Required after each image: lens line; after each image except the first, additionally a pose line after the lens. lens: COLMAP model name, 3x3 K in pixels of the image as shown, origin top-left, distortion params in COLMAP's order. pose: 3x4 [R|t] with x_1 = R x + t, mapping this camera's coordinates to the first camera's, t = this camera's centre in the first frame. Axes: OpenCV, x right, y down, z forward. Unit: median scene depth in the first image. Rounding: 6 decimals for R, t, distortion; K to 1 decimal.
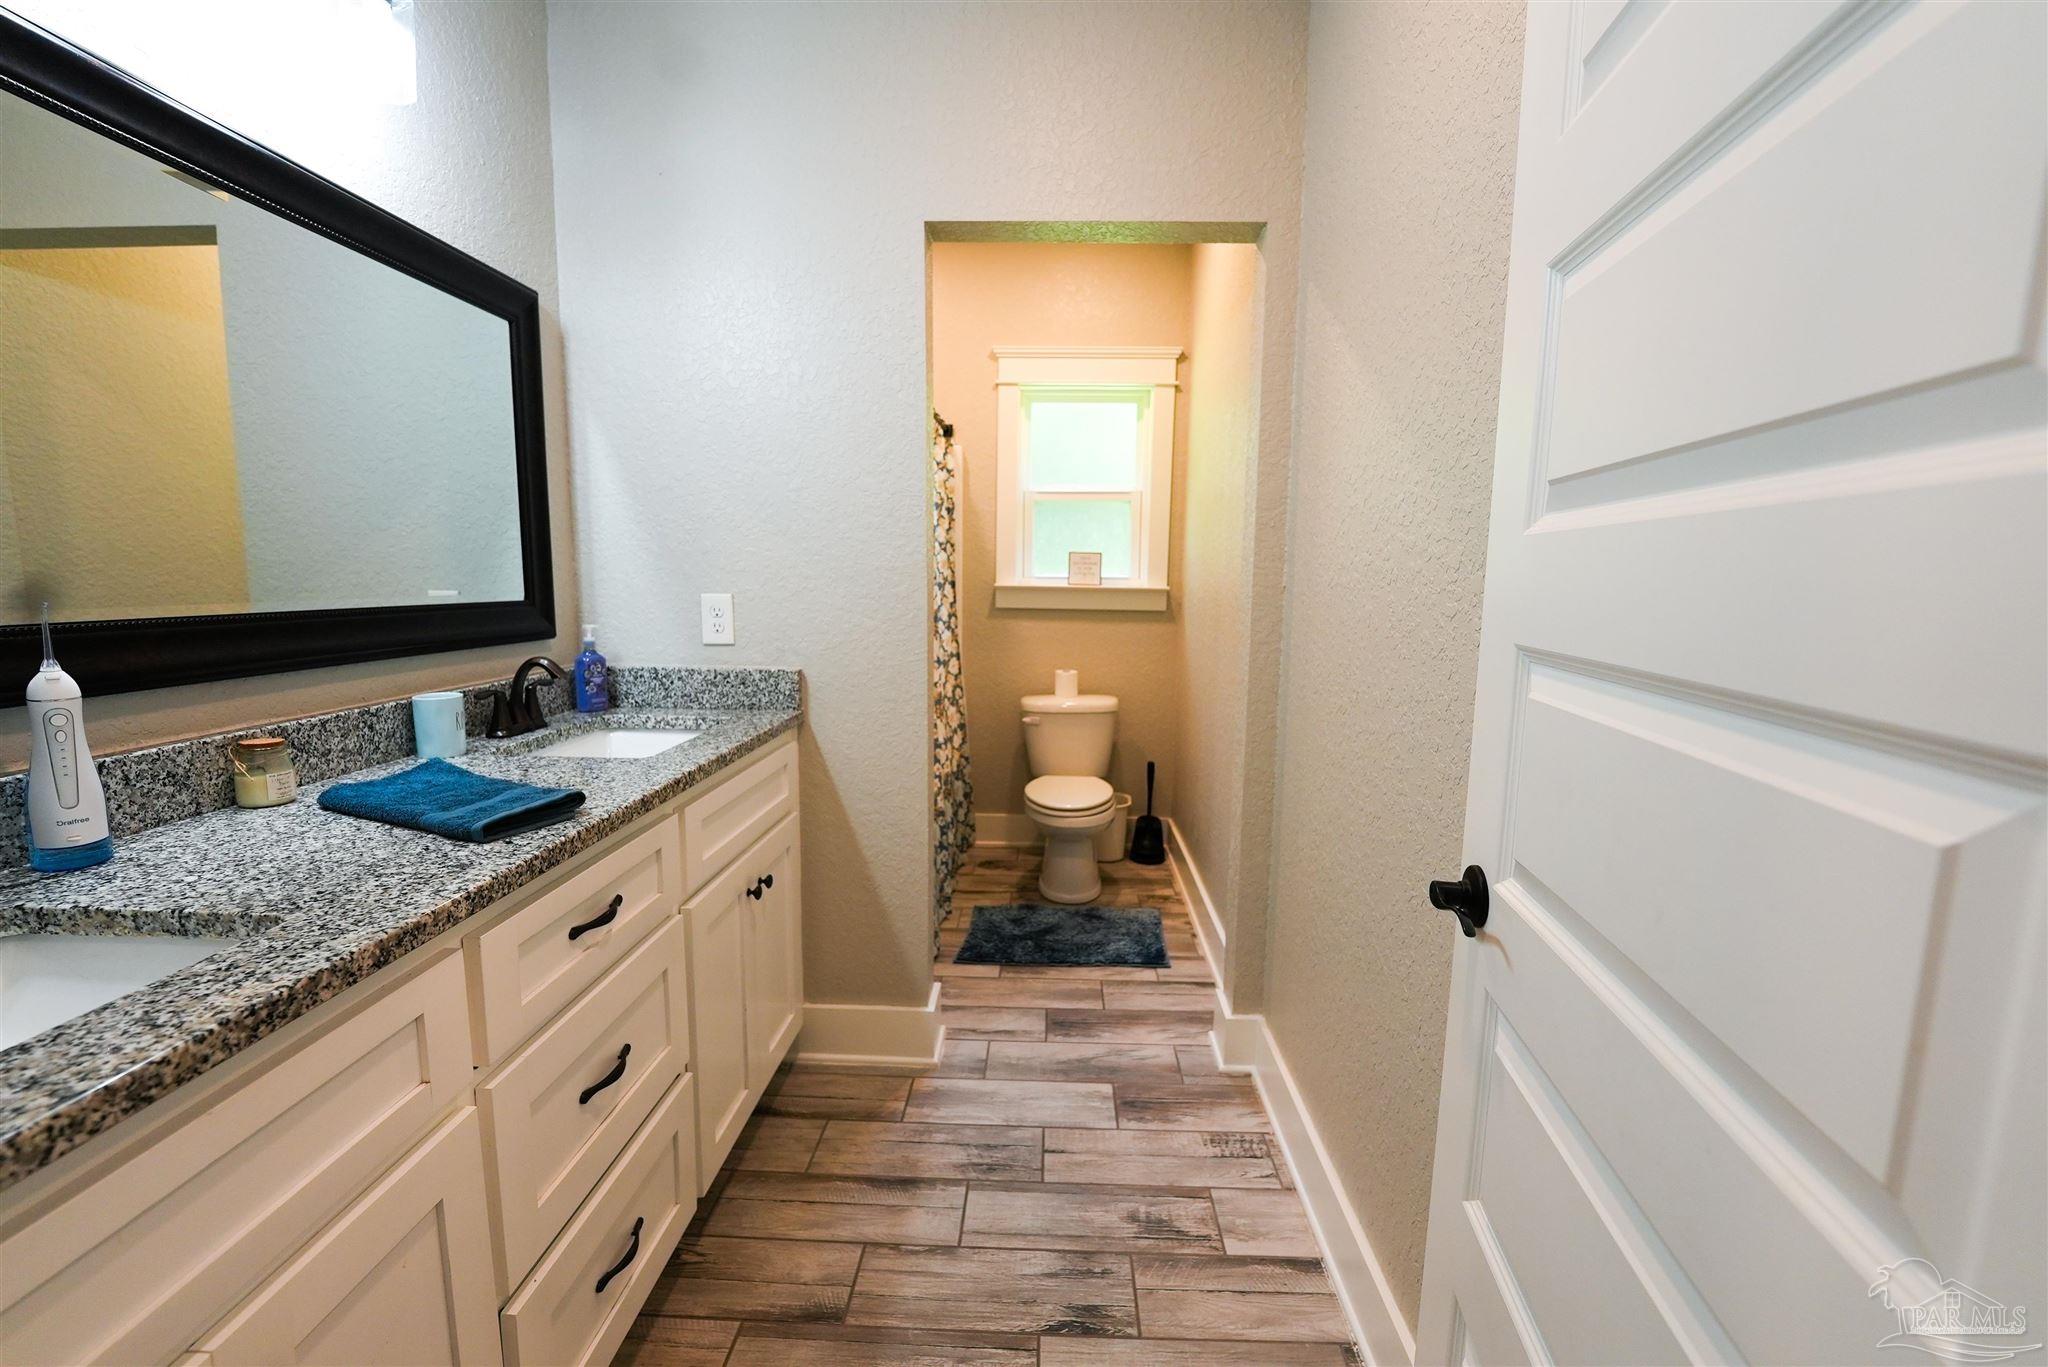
lens RADIAL K [[838.2, 0, 1024.0], [0, 838.2, 683.5], [0, 0, 1]] dist [-0.002813, -0.003353]
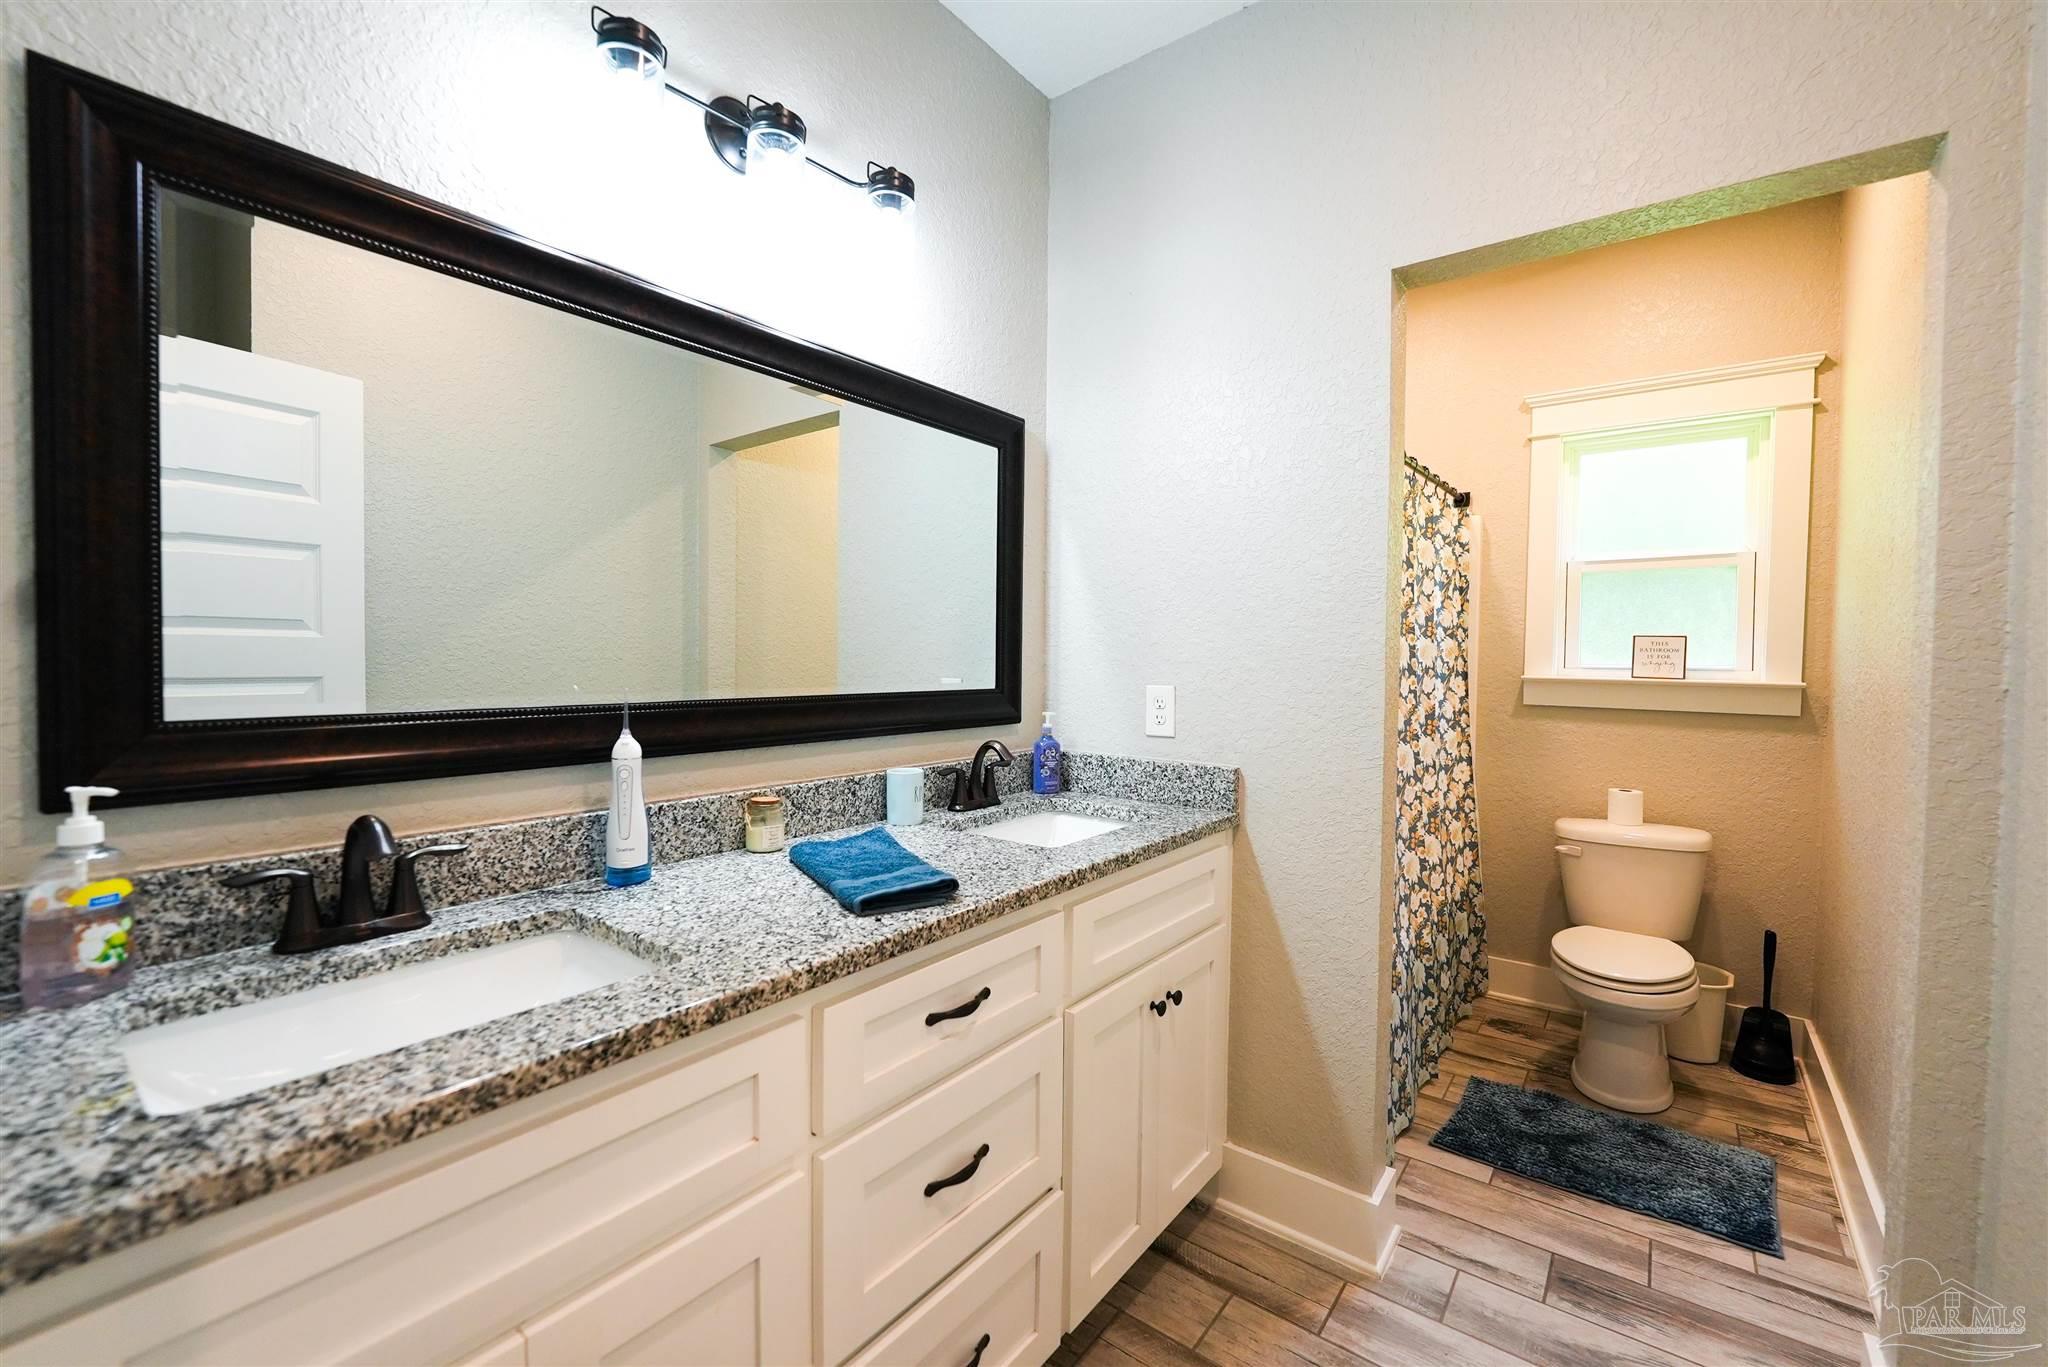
lens RADIAL K [[834.2, 0, 1029.5], [0, 834.2, 680.4], [0, 0, 1]] dist [-0.007595, -0.002672]
pose [[0.815358, 0.014628, -0.578772, 0.078859], [-0.075218, 0.993884, -0.080846, -0.021866], [0.574050, 0.109452, 0.811472, 0.113958]]
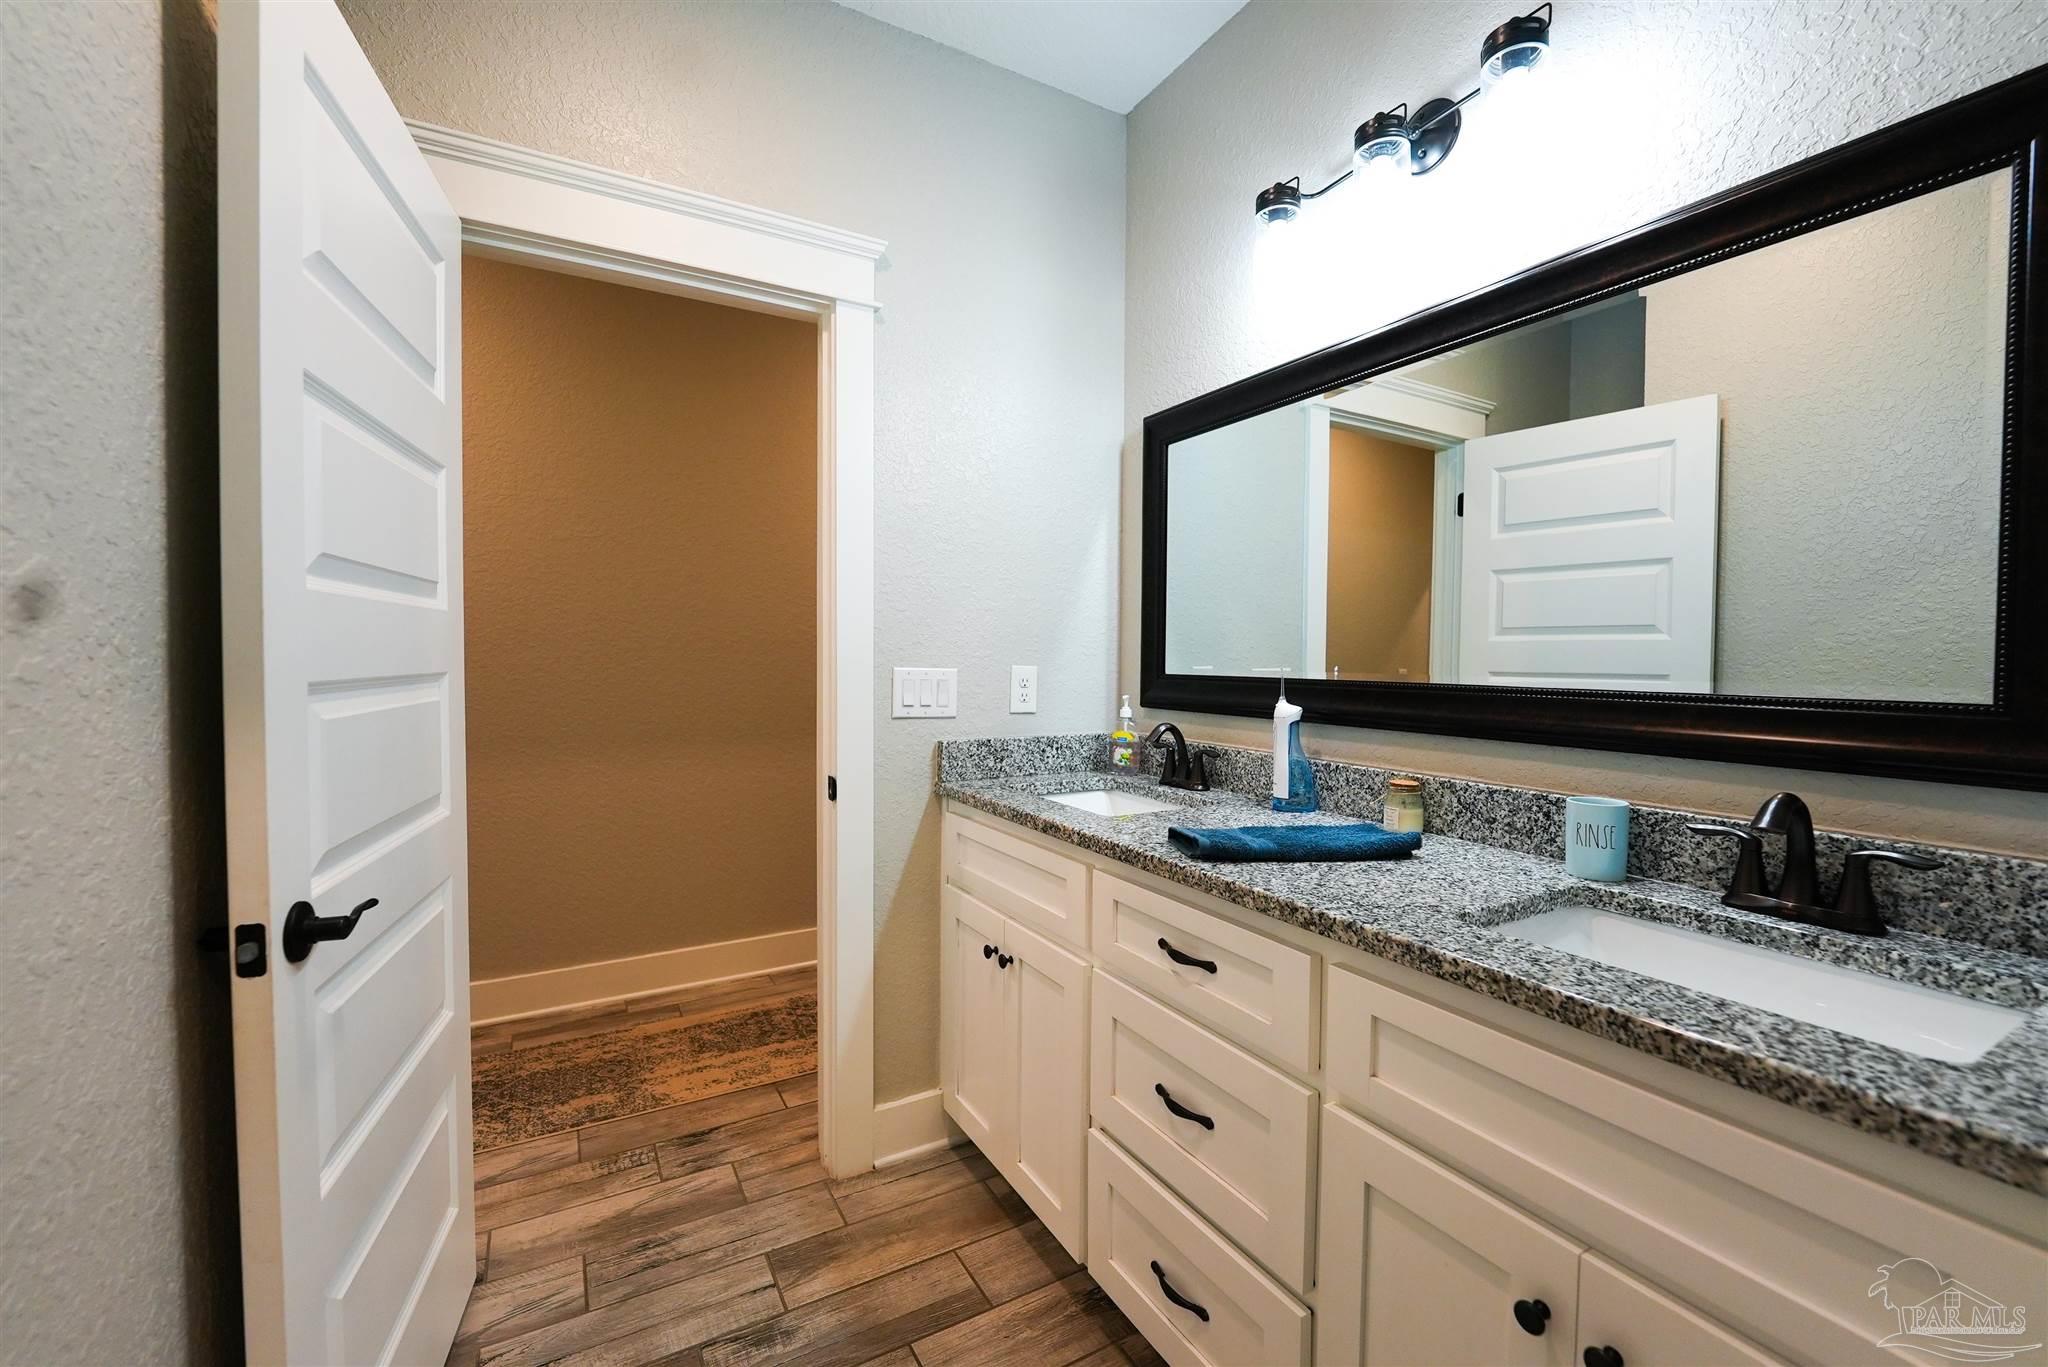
lens RADIAL K [[834.2, 0, 1029.5], [0, 834.2, 680.4], [0, 0, 1]] dist [-0.007595, -0.002672]
pose [[-0.851764, -0.003629, -0.523912, 0.140271], [-0.085413, 0.987560, 0.132022, -0.120677], [0.516916, 0.157201, -0.841478, 1.041075]]
